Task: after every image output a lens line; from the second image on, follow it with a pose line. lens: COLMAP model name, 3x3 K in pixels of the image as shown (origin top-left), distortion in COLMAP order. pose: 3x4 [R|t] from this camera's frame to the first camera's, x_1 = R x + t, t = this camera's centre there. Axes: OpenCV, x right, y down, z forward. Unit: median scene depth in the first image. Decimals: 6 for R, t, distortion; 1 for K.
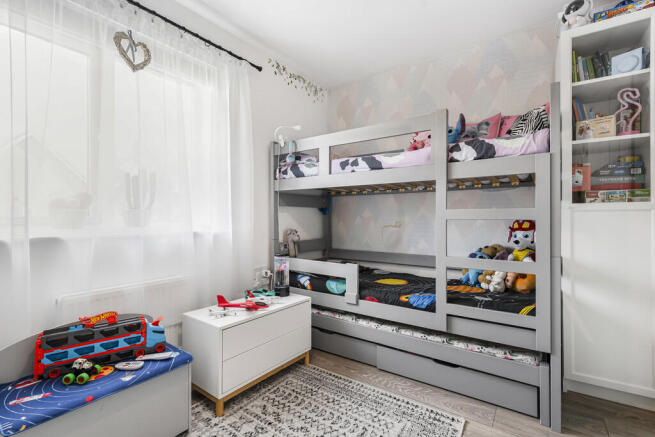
lens RADIAL K [[310.2, 0, 328.4], [0, 310.2, 216.6], [0, 0, 1]] dist [0.001384, 0.000397]
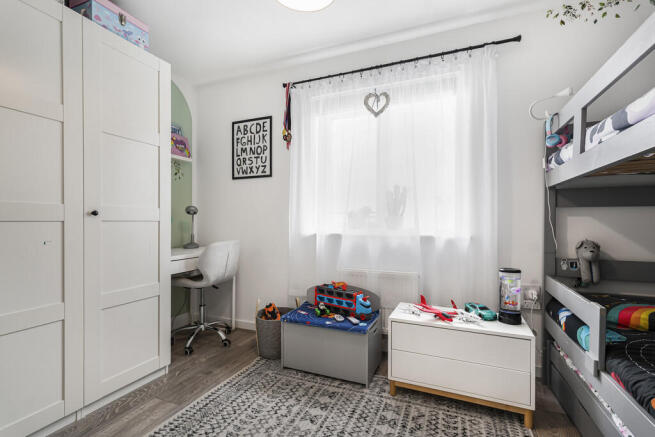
lens RADIAL K [[310.2, 0, 327.1], [0, 310.2, 221.4], [0, 0, 1]] dist [0.001384, 0.000397]
pose [[0.194941, 0.003314, -0.980809, 0.659370], [0.001909, 0.999991, 0.003758, -0.006322], [0.980813, -0.002605, 0.194933, 0.488099]]
